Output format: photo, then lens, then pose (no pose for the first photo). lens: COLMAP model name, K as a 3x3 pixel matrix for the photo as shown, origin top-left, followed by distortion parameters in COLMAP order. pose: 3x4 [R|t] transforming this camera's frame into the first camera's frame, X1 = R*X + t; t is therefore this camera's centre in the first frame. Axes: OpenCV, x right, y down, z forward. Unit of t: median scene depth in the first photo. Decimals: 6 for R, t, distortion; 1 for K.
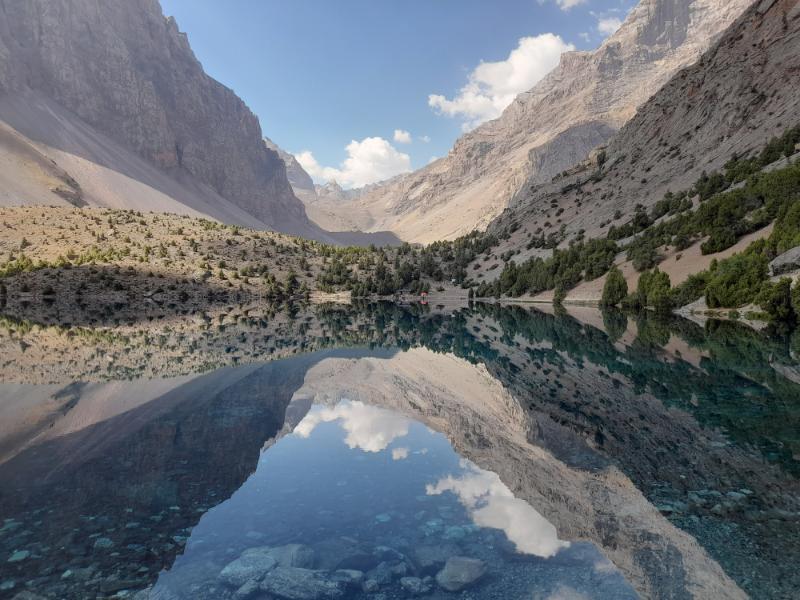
lens RADIAL K [[586.2, 0, 399.3], [0, 586.2, 297.6], [0, 0, 1]] dist [0.063951, -0.064738]
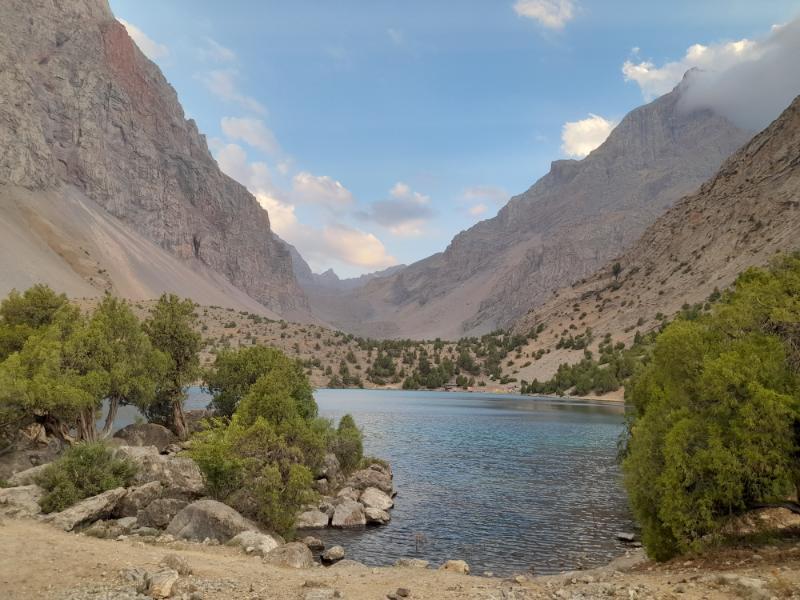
lens RADIAL K [[586.2, 0, 399.3], [0, 586.2, 297.6], [0, 0, 1]] dist [0.063951, -0.064738]
pose [[0.999576, 0.023591, 0.017065, -0.097290], [-0.020758, 0.988389, -0.150517, -0.004483], [-0.020418, 0.150099, 0.988460, -0.101772]]
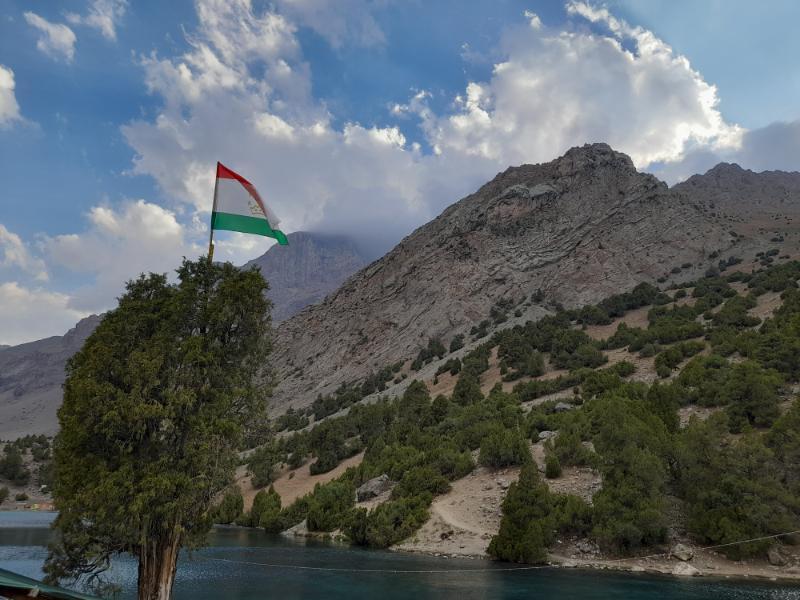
lens RADIAL K [[586.2, 0, 414.7], [0, 586.2, 296.7], [0, 0, 1]] dist [0.031944, -0.006104]
pose [[0.805161, 0.215263, 0.552610, -0.005930], [-0.017375, 0.939962, -0.340836, -0.004058], [-0.592802, 0.264826, 0.760561, -0.016636]]
